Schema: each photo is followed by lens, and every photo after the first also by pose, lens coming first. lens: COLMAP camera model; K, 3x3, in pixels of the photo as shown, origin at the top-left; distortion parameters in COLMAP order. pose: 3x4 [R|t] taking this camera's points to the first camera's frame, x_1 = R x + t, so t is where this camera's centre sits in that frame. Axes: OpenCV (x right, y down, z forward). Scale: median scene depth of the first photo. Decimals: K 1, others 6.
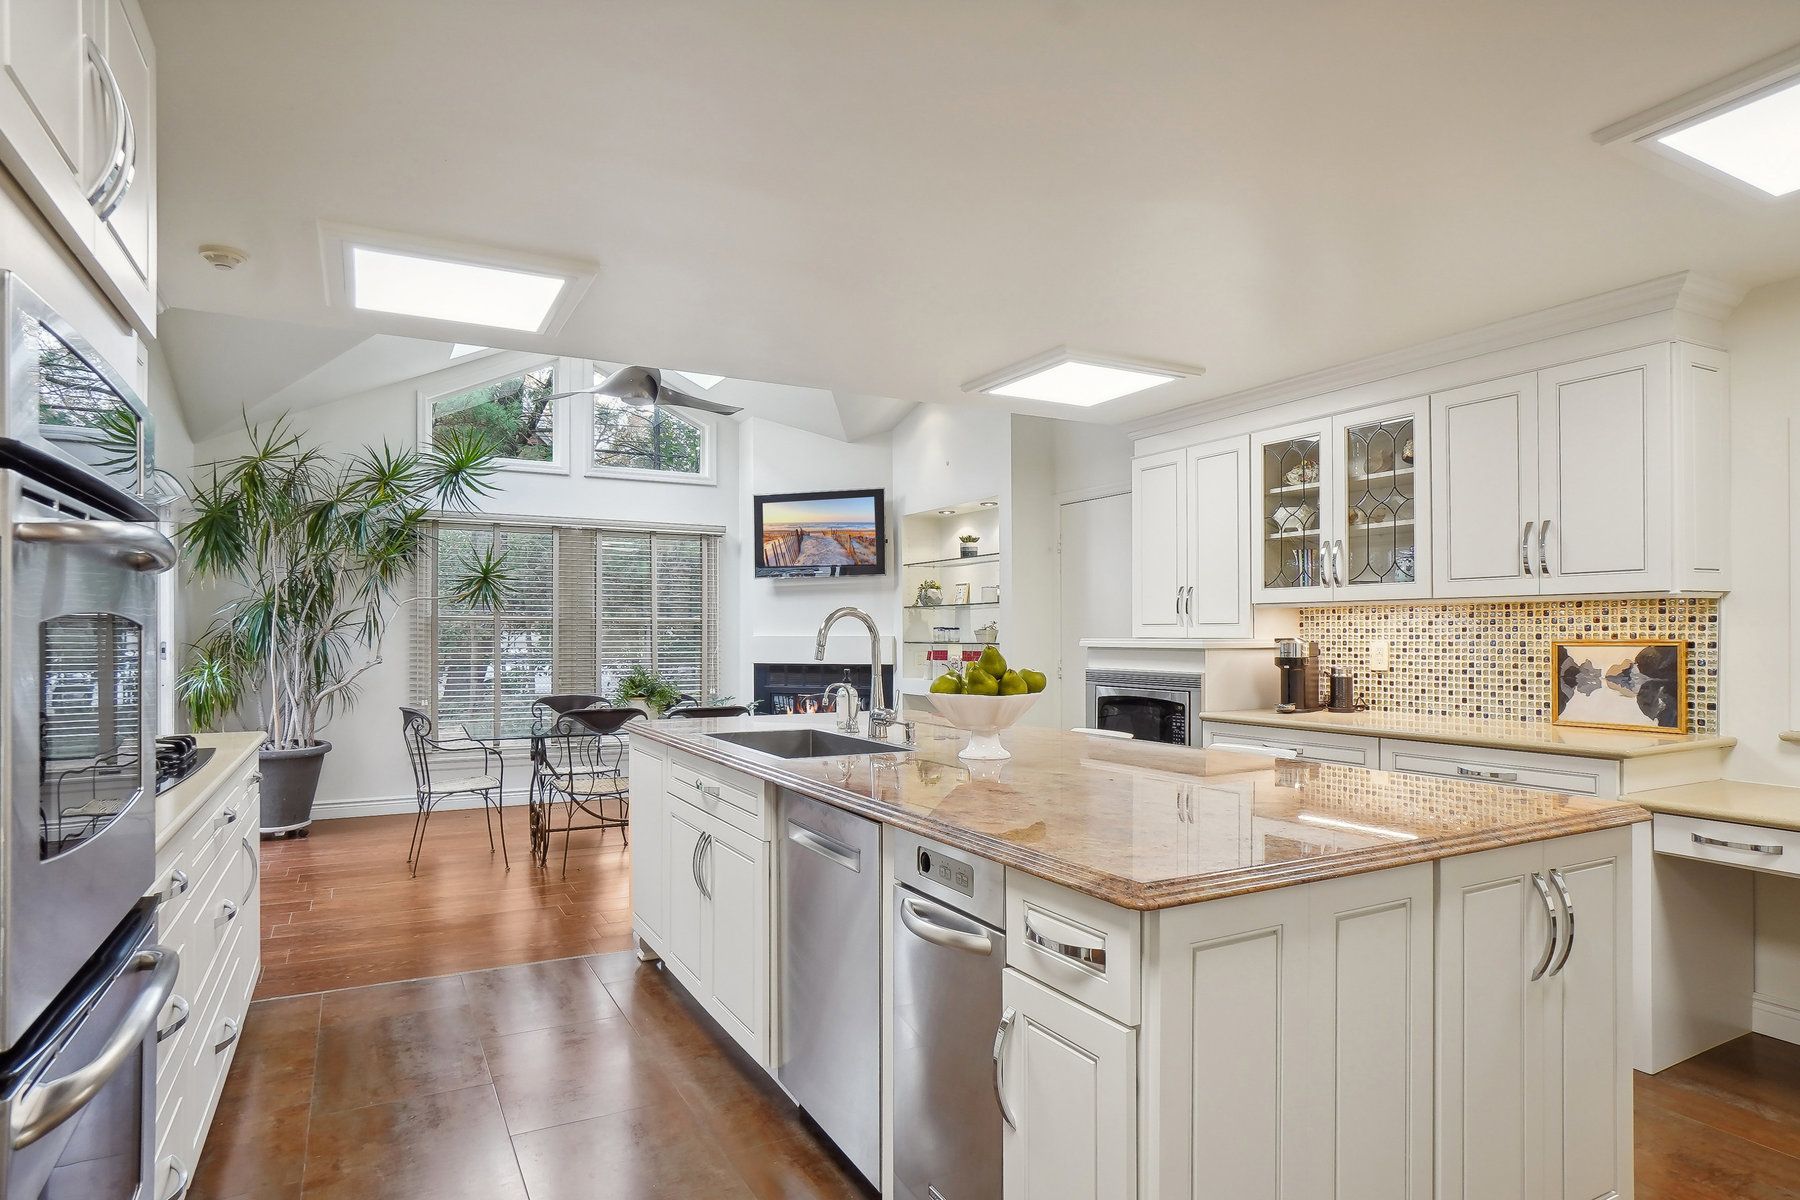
lens RADIAL K [[990.1, 0, 900.0], [0, 990.1, 600.0], [0, 0, 1]] dist [-0.002250, 0.000163]
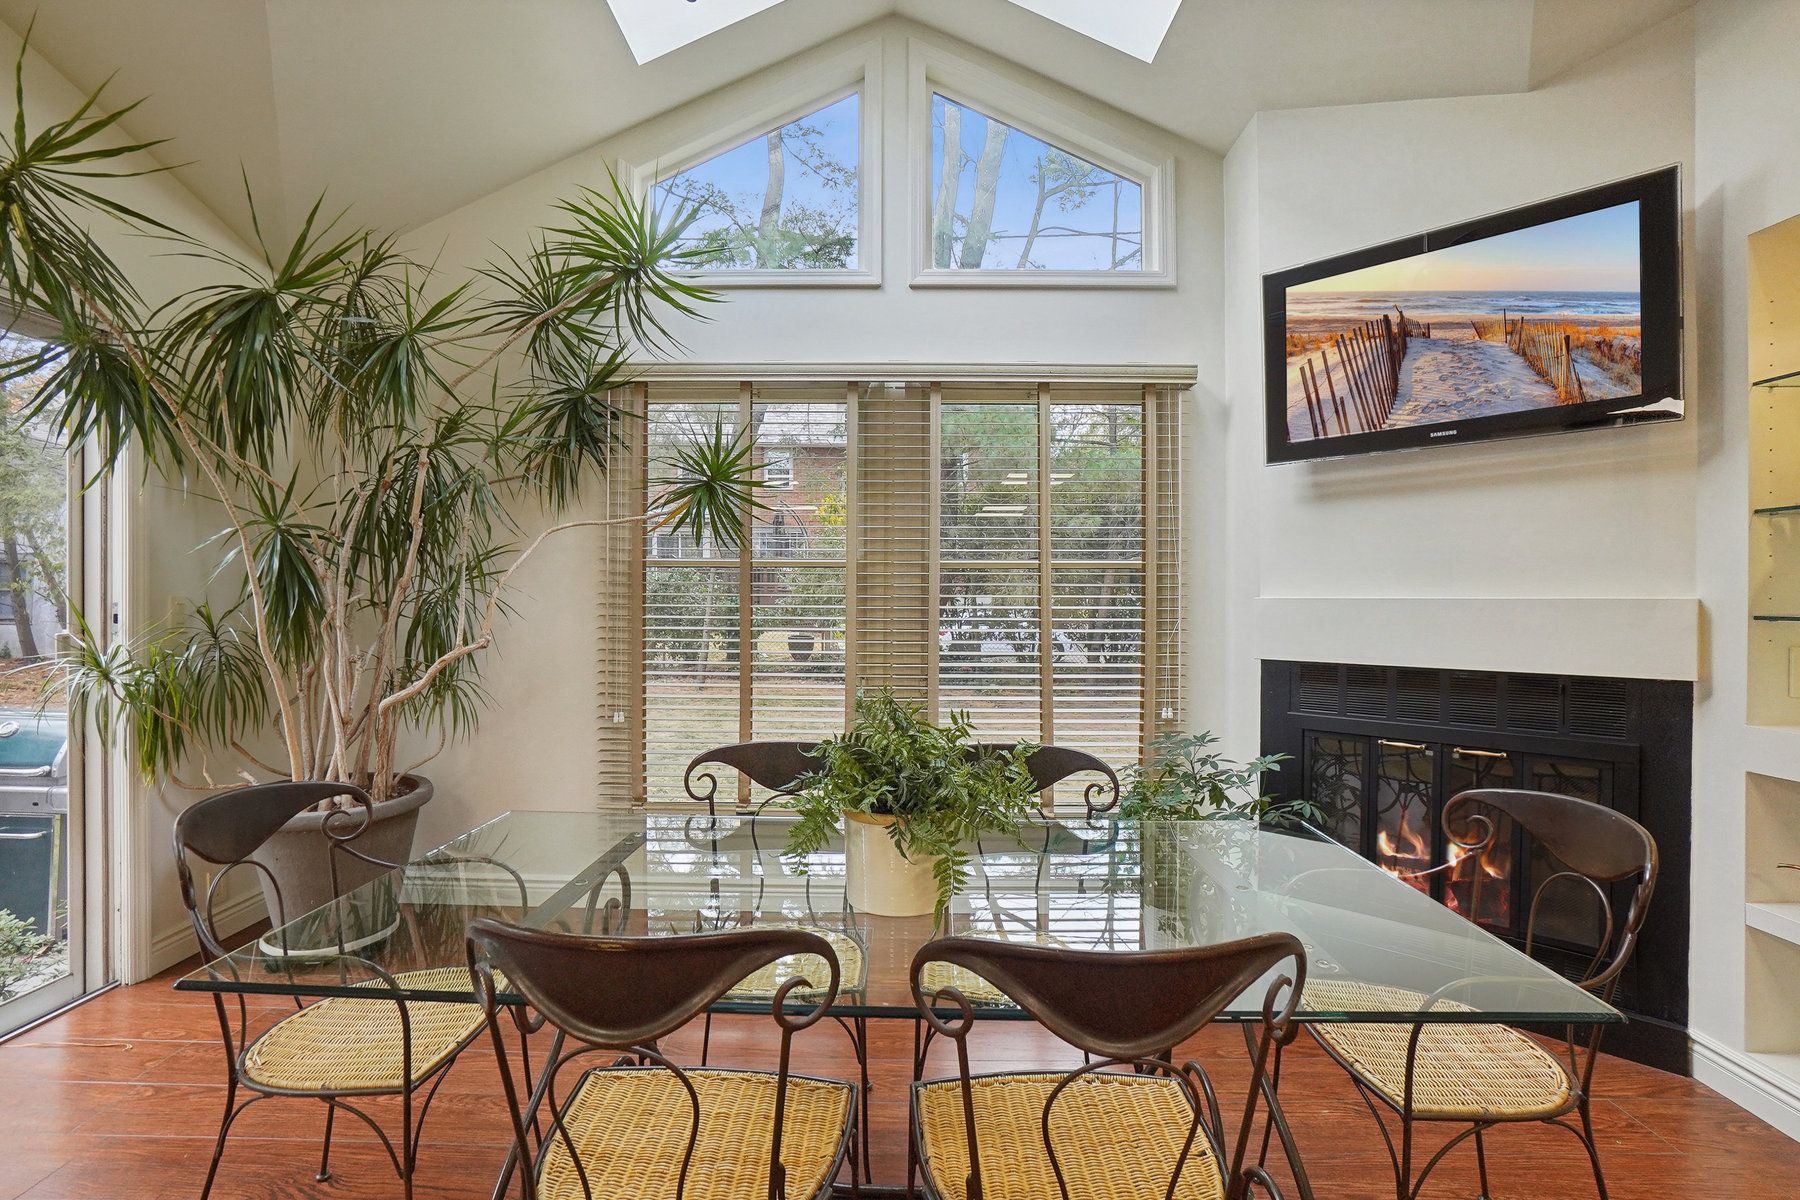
lens RADIAL K [[869.5, 0, 875.6], [0, 869.5, 603.9], [0, 0, 1]] dist [-0.018779, 0.000145]
pose [[0.858311, 0.009832, -0.513036, -0.100157], [0.014527, 0.998950, 0.043448, 0.019941], [0.512925, -0.044745, 0.857267, 0.596121]]
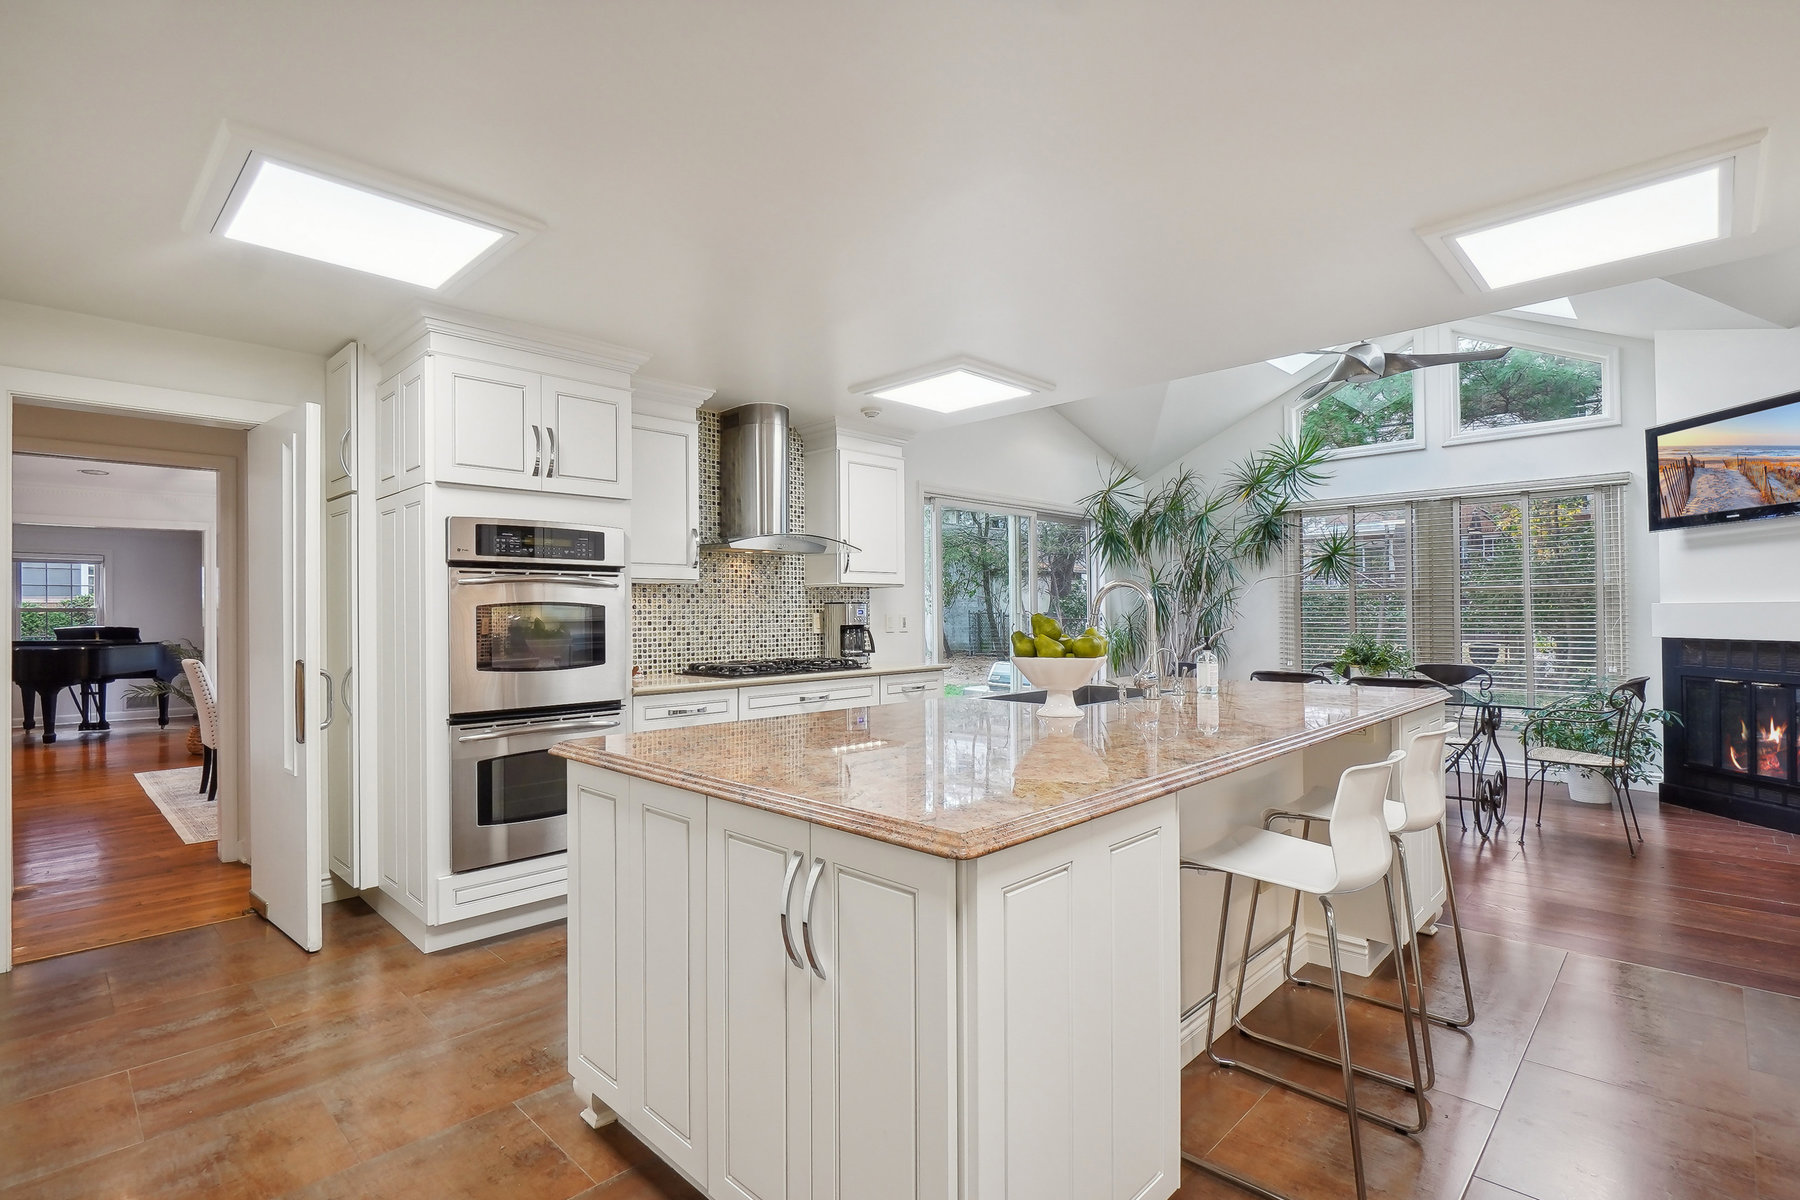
lens RADIAL K [[869.5, 0, 875.6], [0, 869.5, 603.9], [0, 0, 1]] dist [-0.018779, 0.000145]
pose [[0.273442, -0.014792, -0.961775, 0.359623], [0.047059, 0.998890, -0.001983, 0.008542], [0.960737, -0.044718, 0.273835, 0.203712]]
